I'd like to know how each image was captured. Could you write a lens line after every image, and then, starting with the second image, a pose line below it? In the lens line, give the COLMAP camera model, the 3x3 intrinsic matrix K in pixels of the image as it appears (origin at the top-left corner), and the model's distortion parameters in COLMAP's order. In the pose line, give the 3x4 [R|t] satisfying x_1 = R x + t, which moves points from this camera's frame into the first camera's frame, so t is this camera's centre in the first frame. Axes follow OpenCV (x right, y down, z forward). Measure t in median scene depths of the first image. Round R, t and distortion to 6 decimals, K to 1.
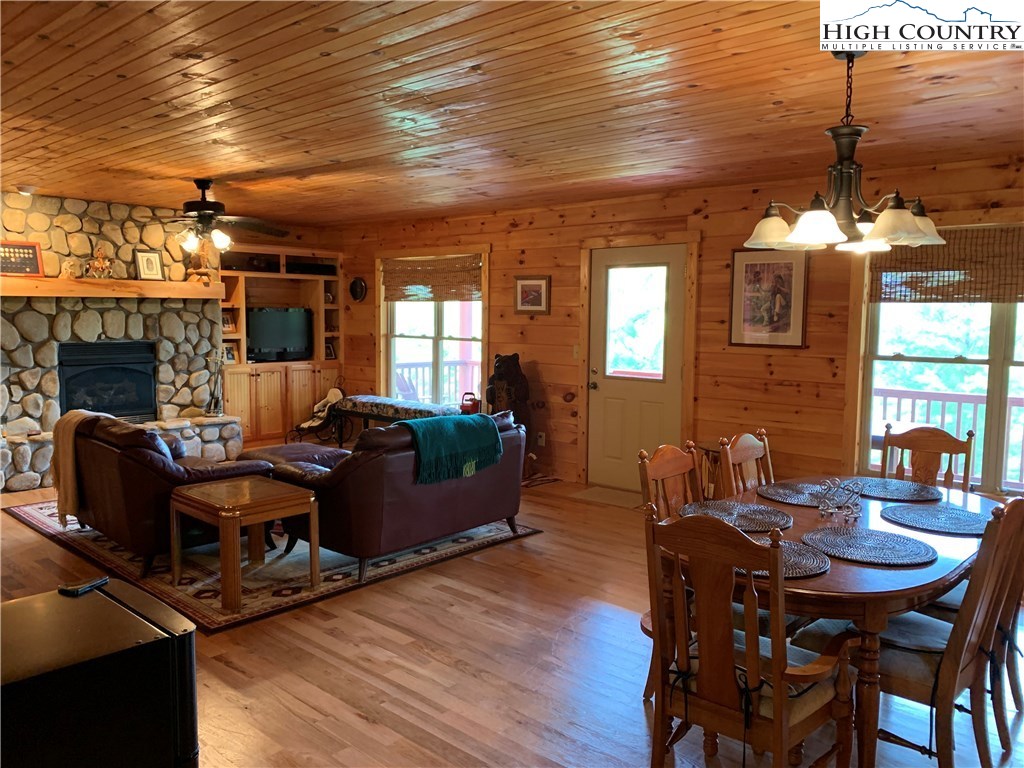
lens RADIAL K [[778.0, 0, 493.4], [0, 778.0, 381.3], [0, 0, 1]] dist [0.047113, -0.044647]
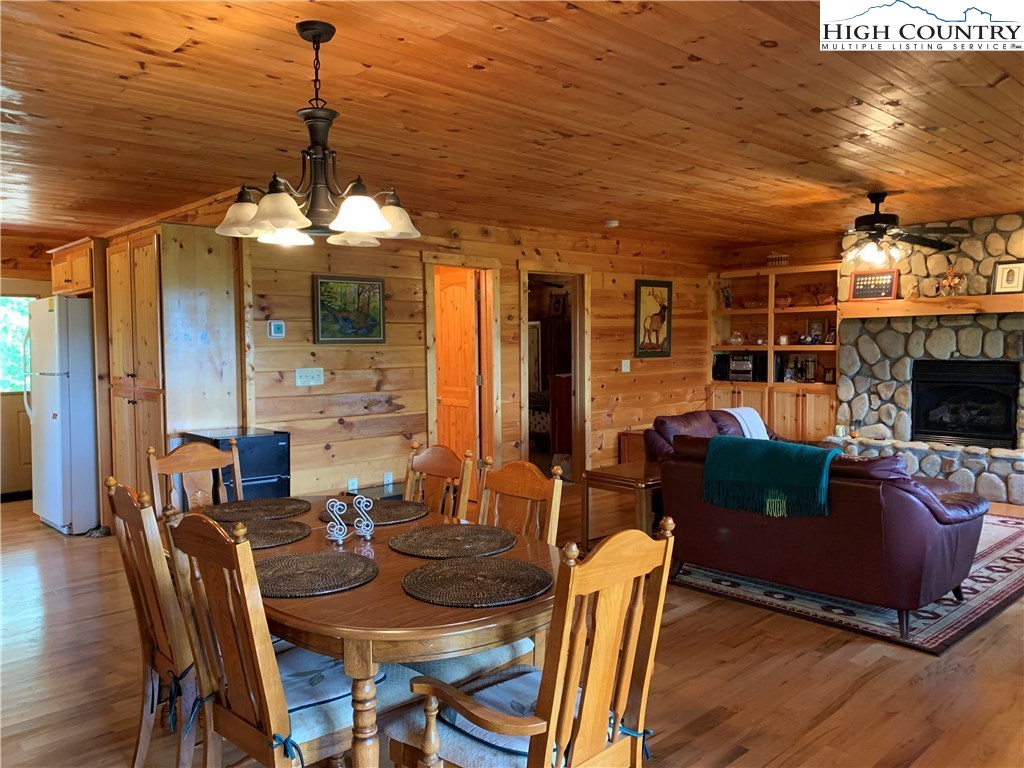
lens RADIAL K [[778.0, 0, 512.4], [0, 778.0, 376.6], [0, 0, 1]] dist [0.047113, -0.044647]
pose [[-0.065827, 0.034882, -0.997221, 0.570574], [-0.082179, 0.995804, 0.040257, -0.024321], [0.994441, 0.084601, -0.062684, 0.540321]]
